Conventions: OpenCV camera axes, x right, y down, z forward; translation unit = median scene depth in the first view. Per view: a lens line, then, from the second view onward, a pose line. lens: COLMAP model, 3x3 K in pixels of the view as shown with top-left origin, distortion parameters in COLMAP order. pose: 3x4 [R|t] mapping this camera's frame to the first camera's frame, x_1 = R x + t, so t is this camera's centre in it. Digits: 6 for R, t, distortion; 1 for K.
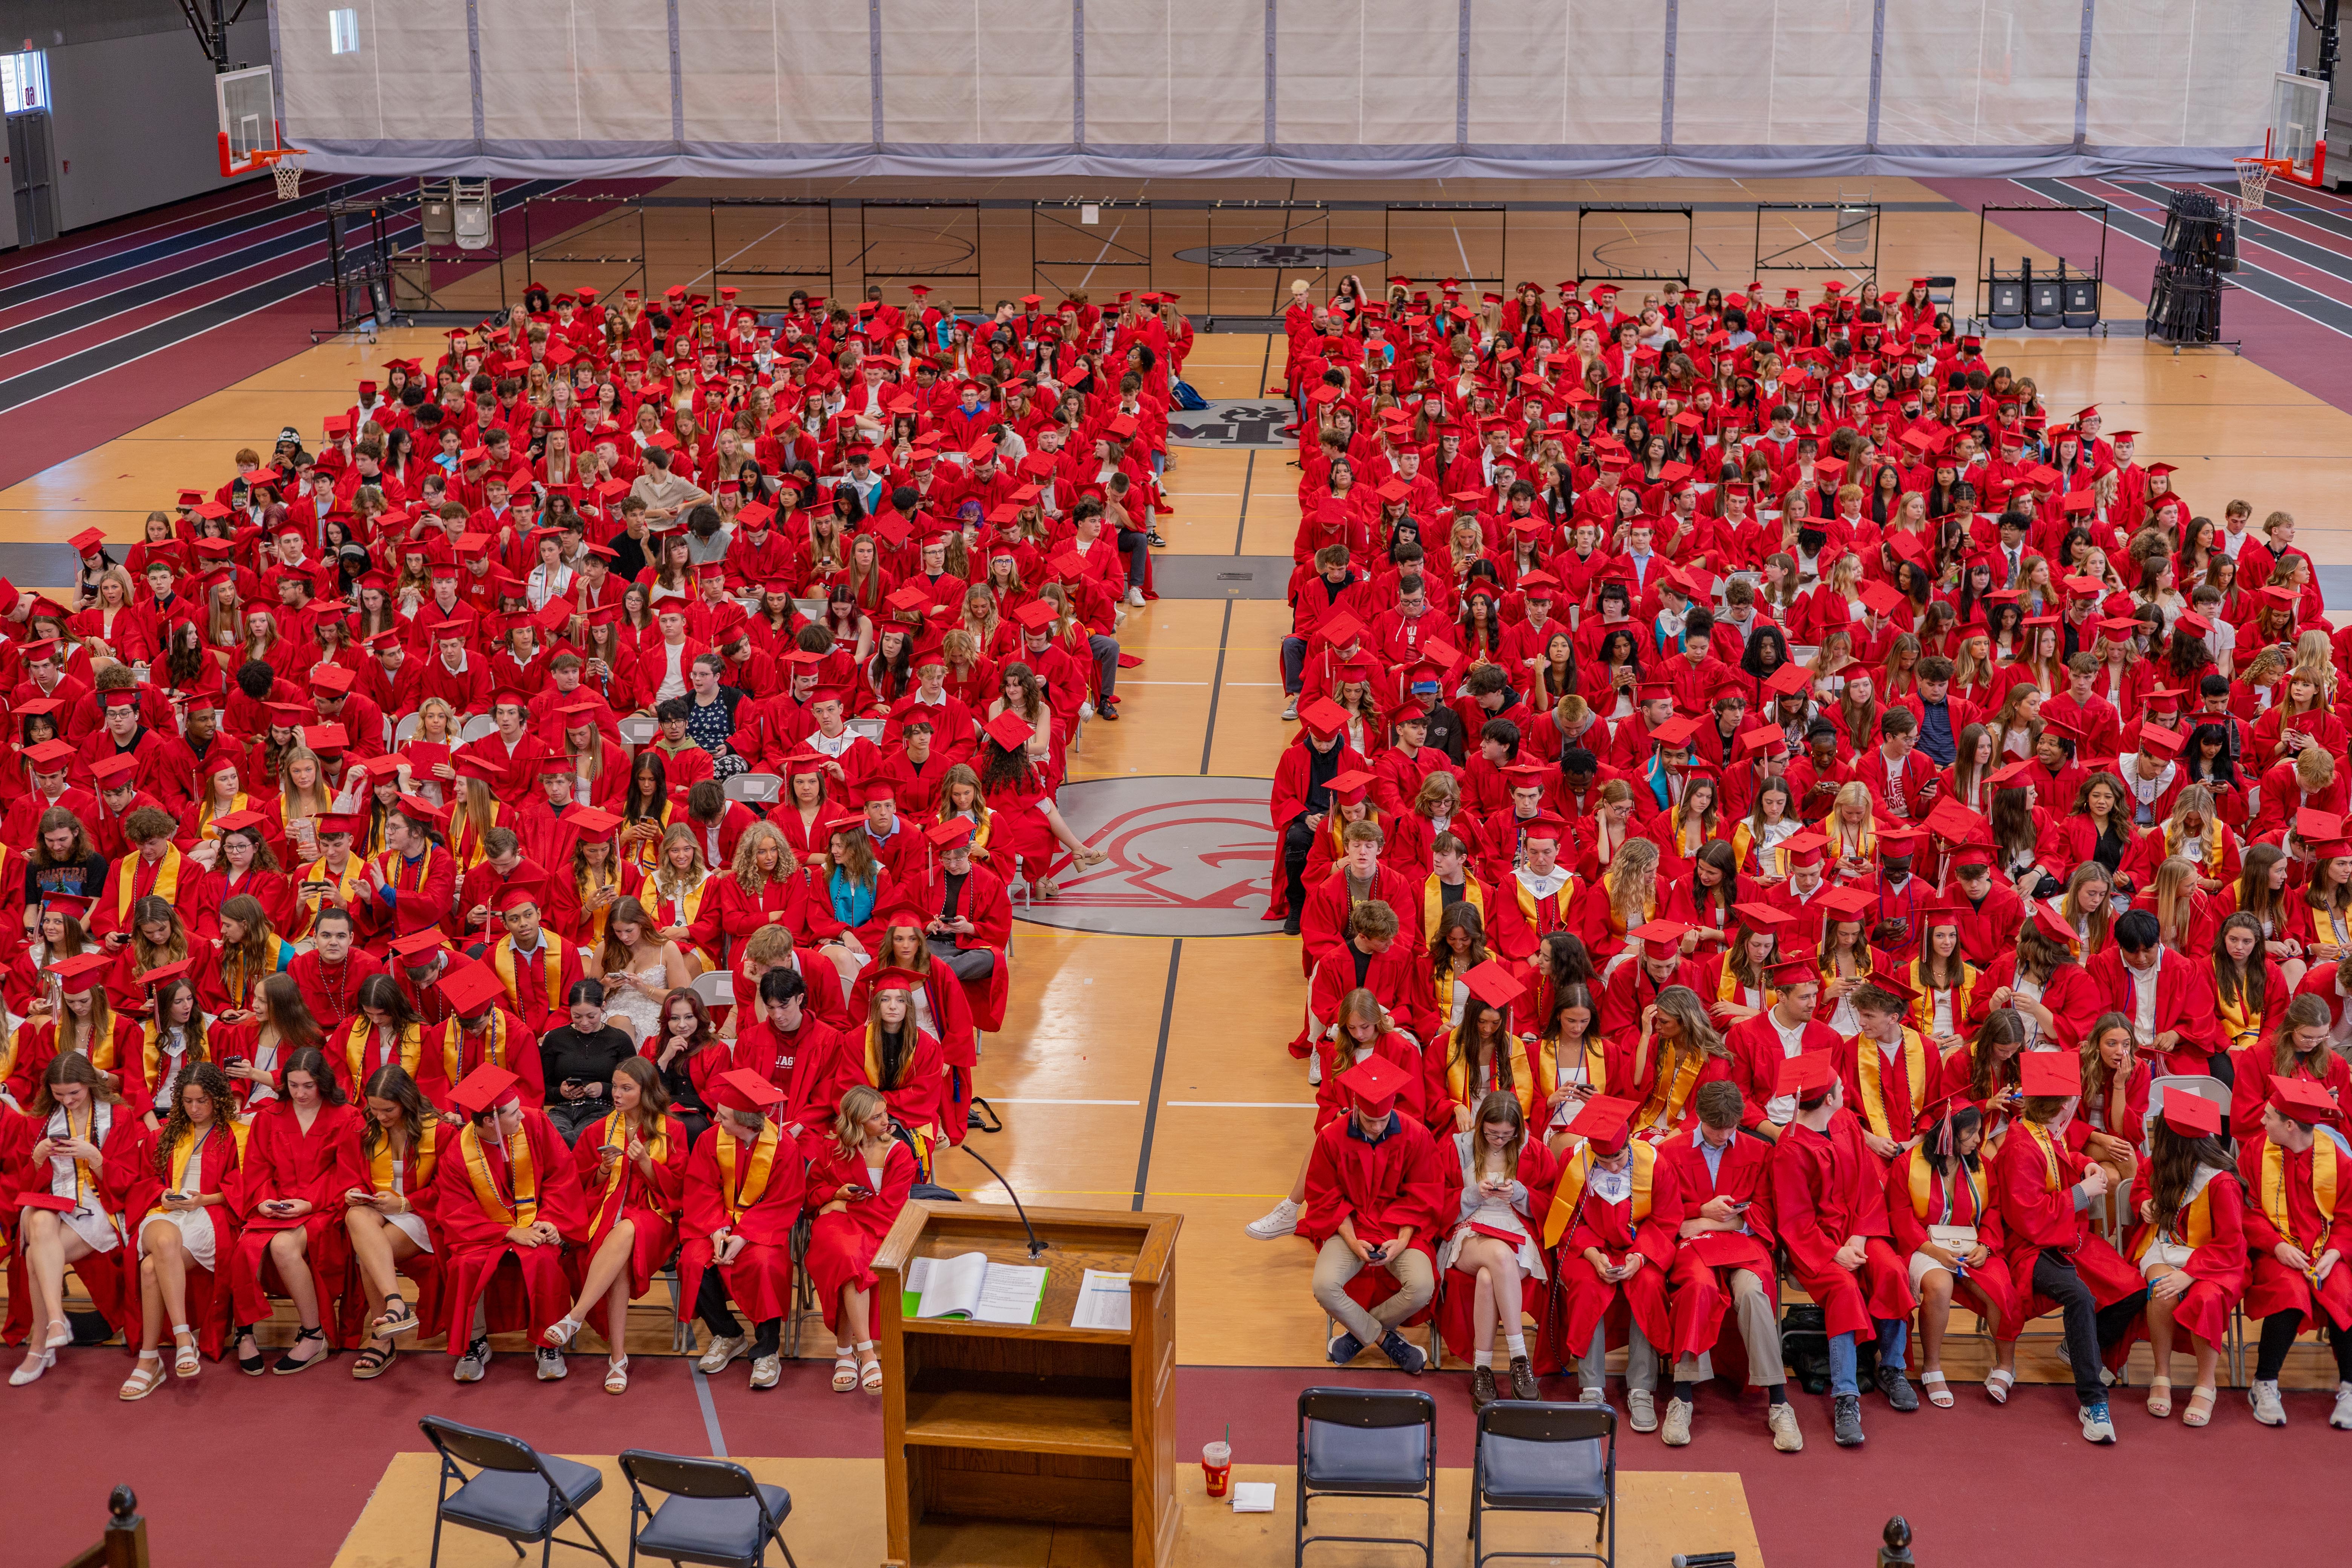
lens RADIAL K [[3243.2, 0, 1187.2], [0, 3243.2, 785.7], [0, 0, 1]] dist [0.010710, 0.049243]
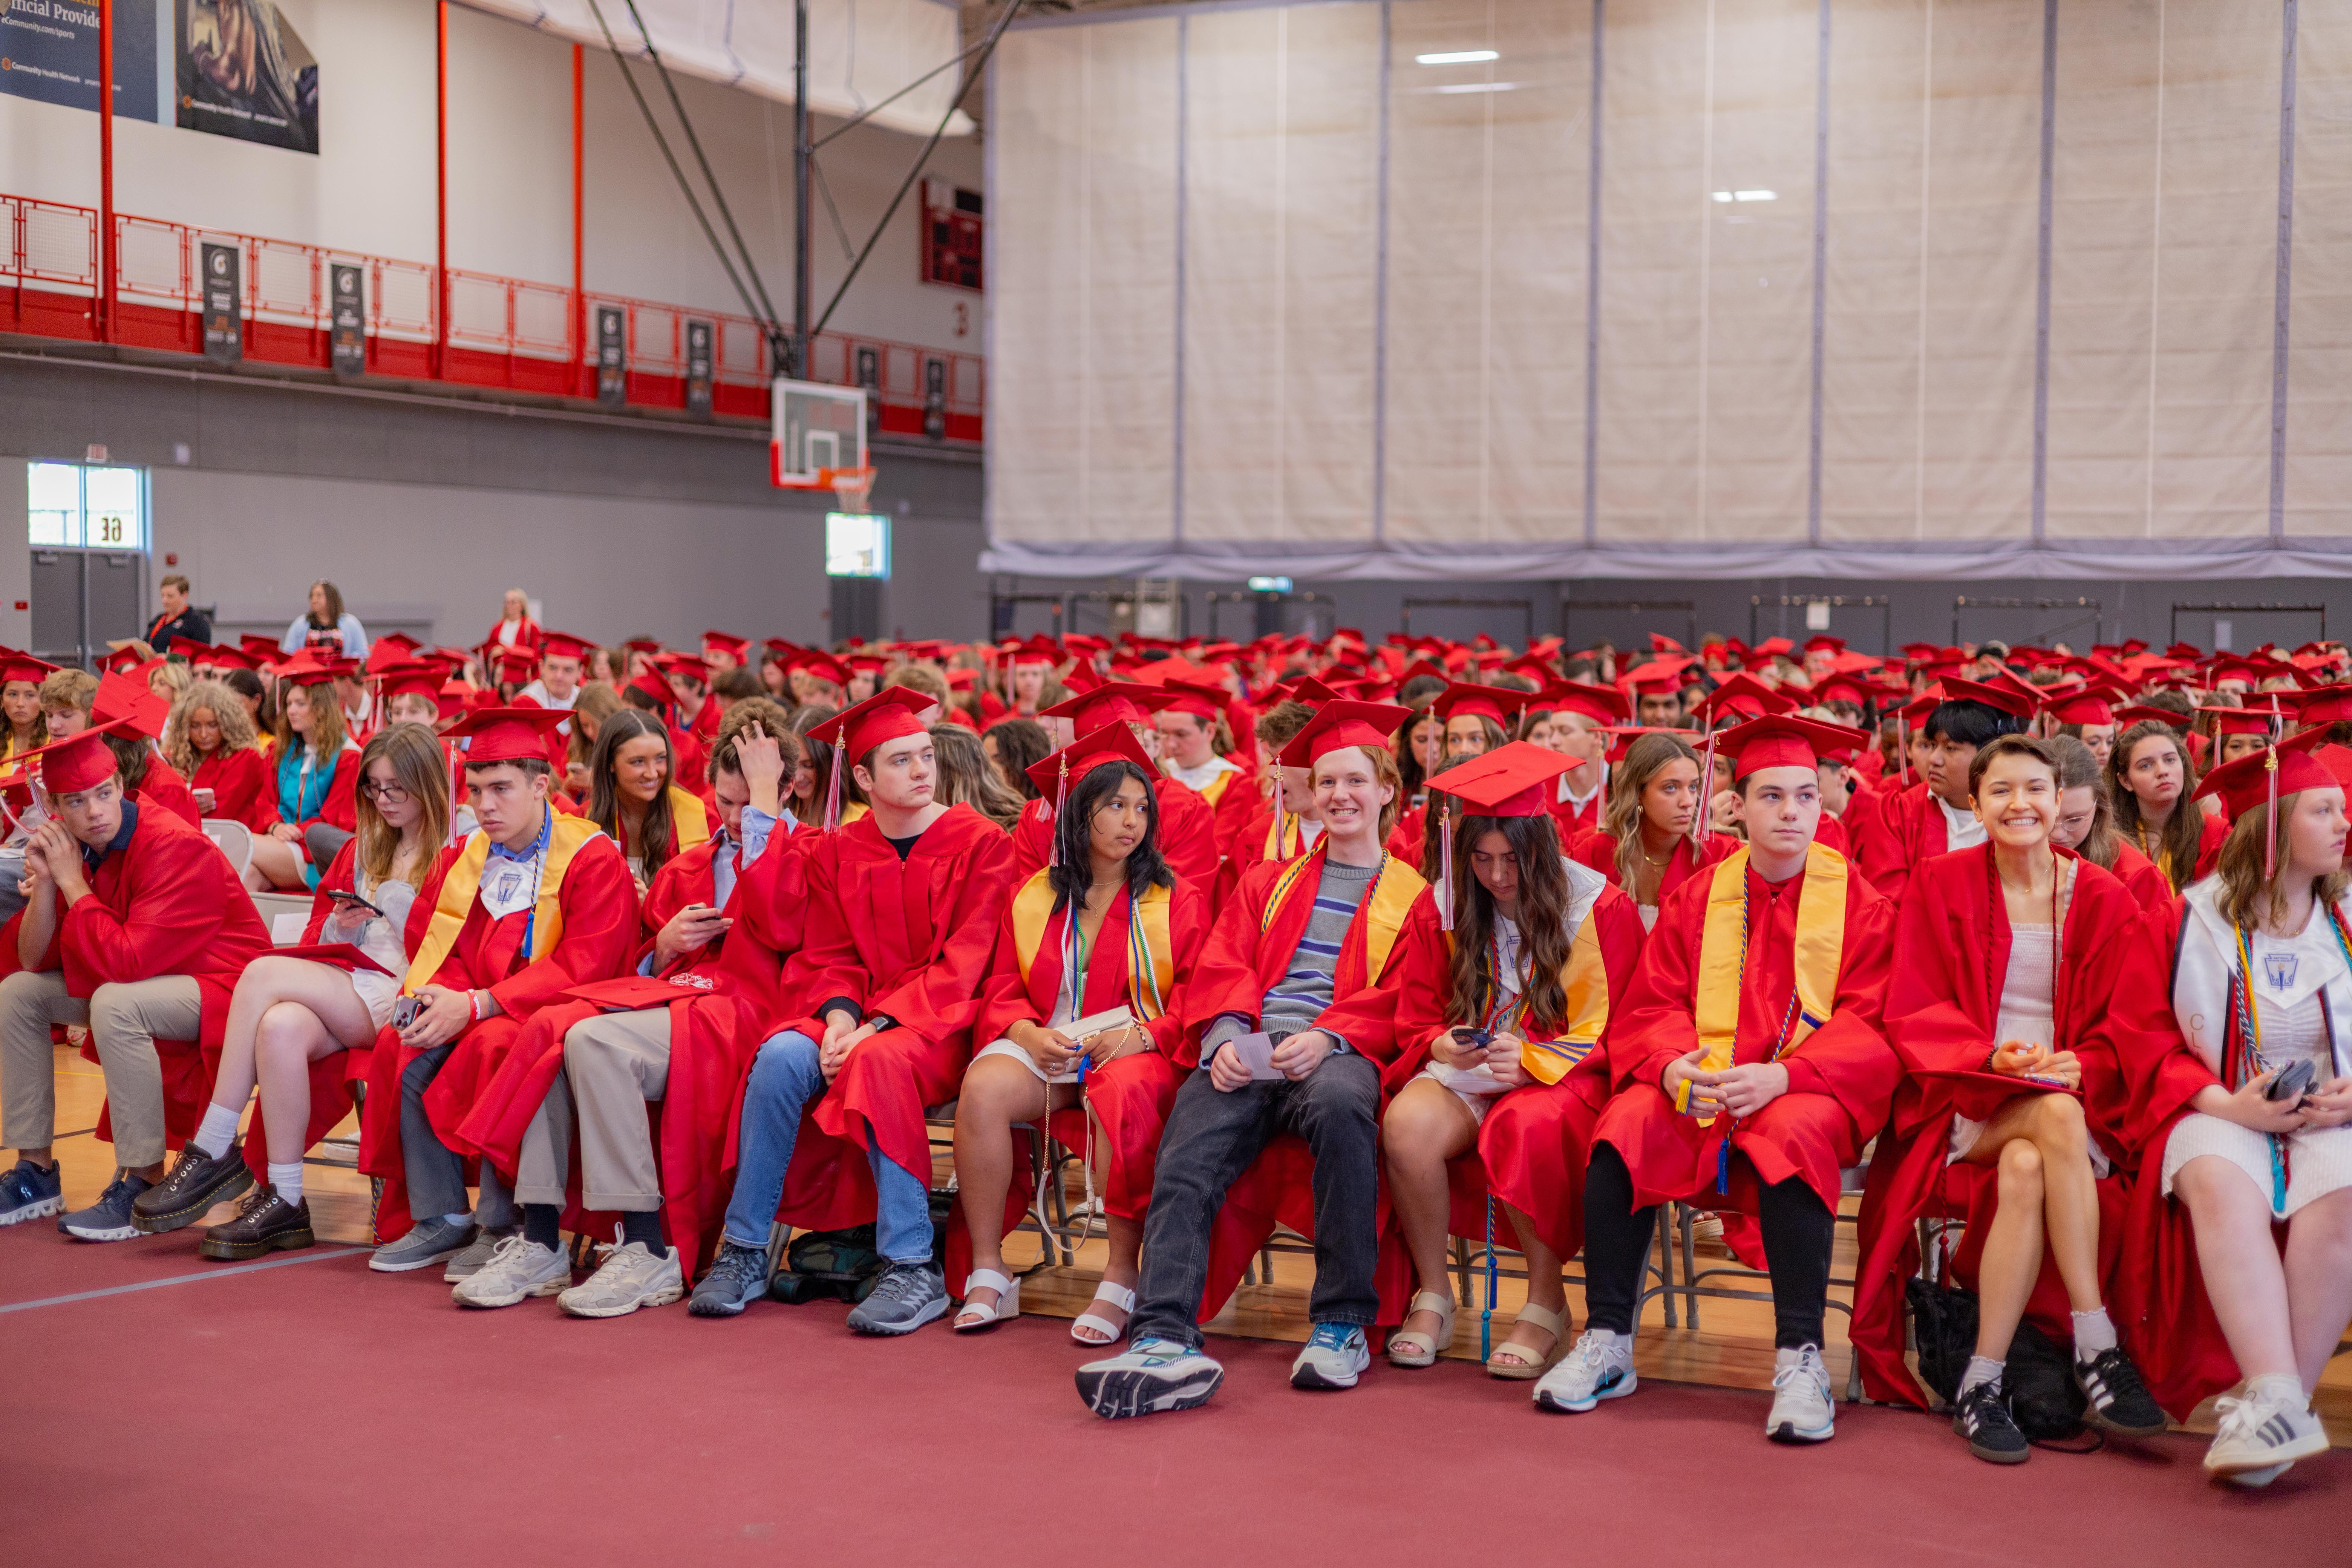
lens RADIAL K [[3258.4, 0, 1180.3], [0, 3258.4, 794.6], [0, 0, 1]] dist [0.001236, 0.127748]
pose [[0.931462, 0.026352, -0.362884, 0.127822], [-0.104704, 0.974597, -0.197982, 0.060174], [0.348449, 0.222408, 0.910559, 0.159460]]
